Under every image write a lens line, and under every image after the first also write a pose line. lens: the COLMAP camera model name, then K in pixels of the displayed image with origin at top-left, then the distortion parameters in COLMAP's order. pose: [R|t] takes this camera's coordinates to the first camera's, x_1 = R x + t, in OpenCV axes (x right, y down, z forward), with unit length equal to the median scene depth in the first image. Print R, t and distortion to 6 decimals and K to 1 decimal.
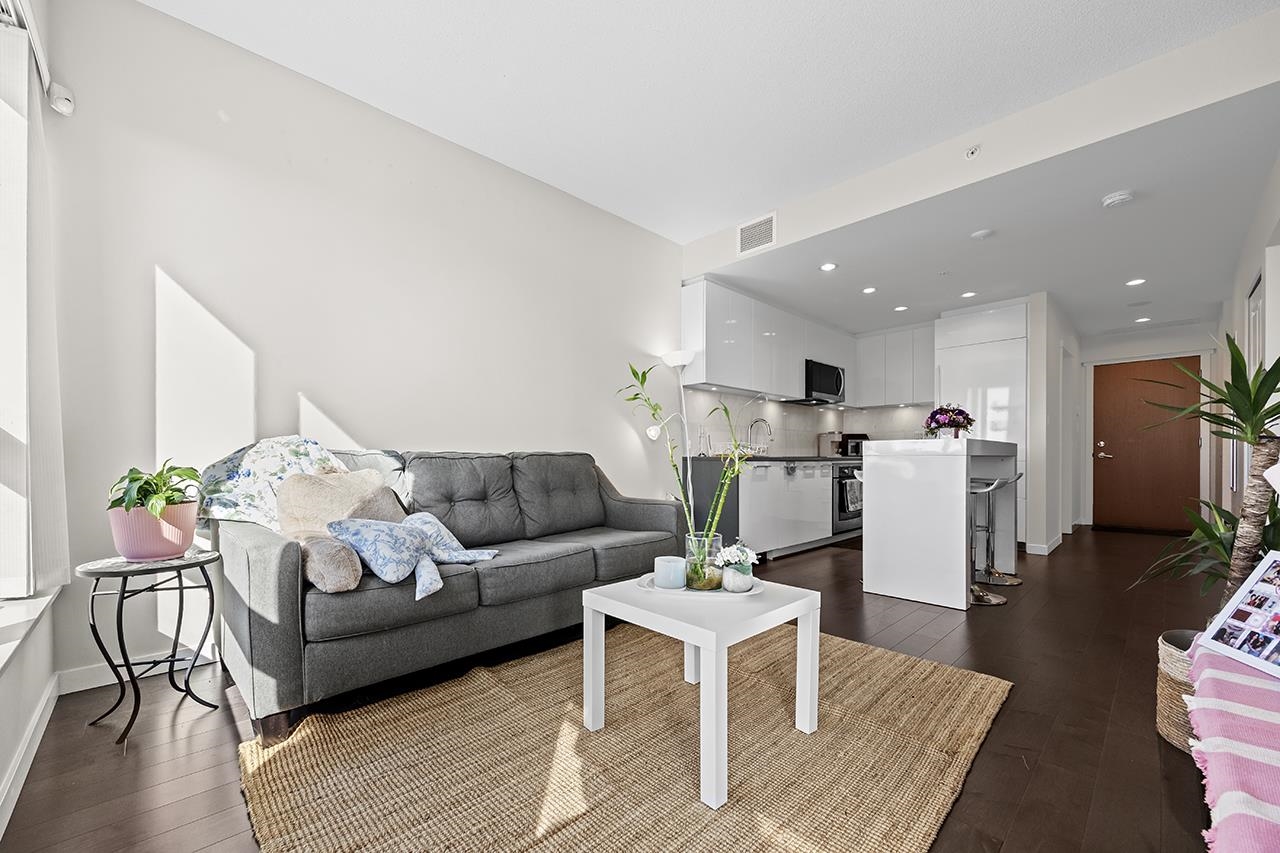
lens RADIAL K [[510.7, 0, 641.9], [0, 510.7, 460.5], [0, 0, 1]] dist [-0.001360, -0.000333]
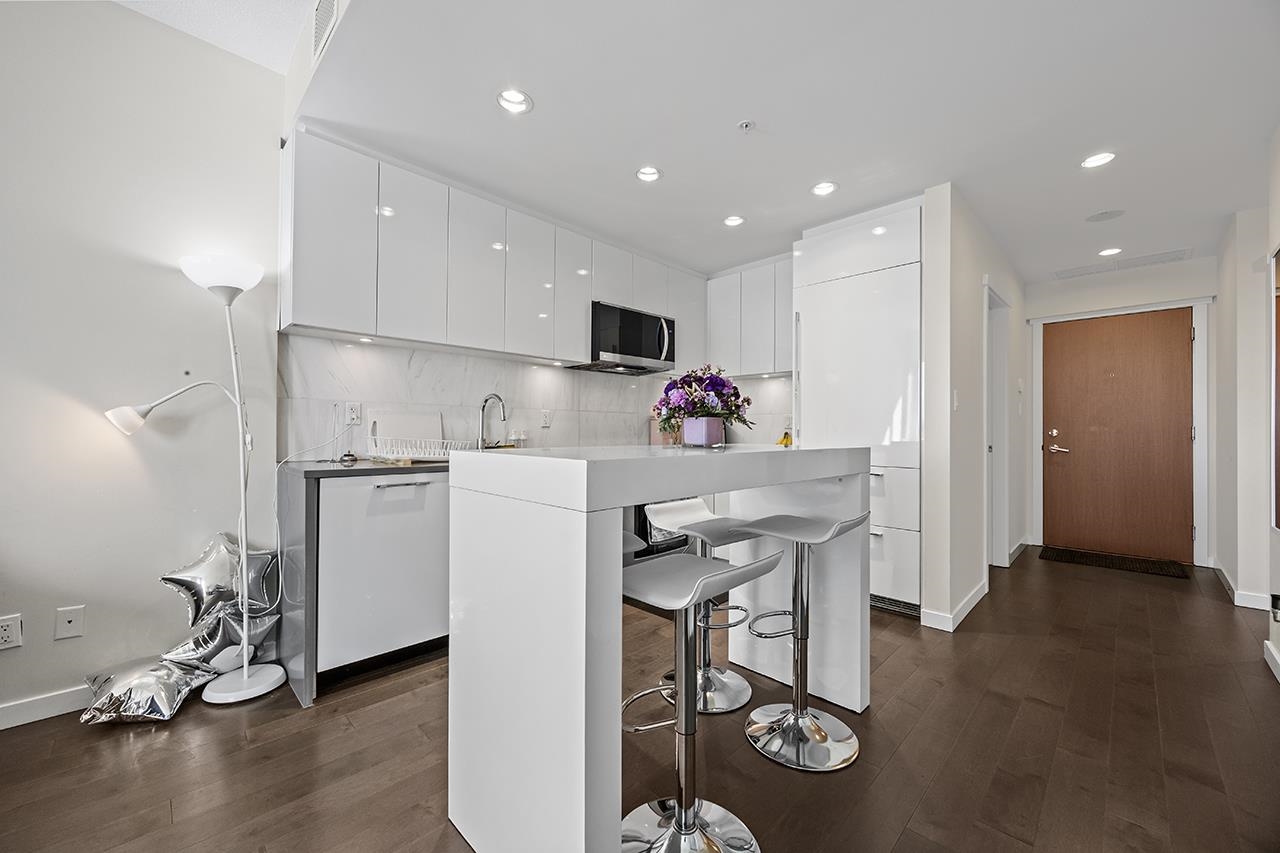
lens RADIAL K [[490.3, 0, 640.0], [0, 490.3, 426.5], [0, 0, 1]] dist [-0.011744, -0.000015]
pose [[0.999911, 0.008326, 0.010401, 0.476955], [-0.008209, 0.999904, -0.011156, -0.044517], [-0.010493, 0.011069, 0.999884, 0.493368]]
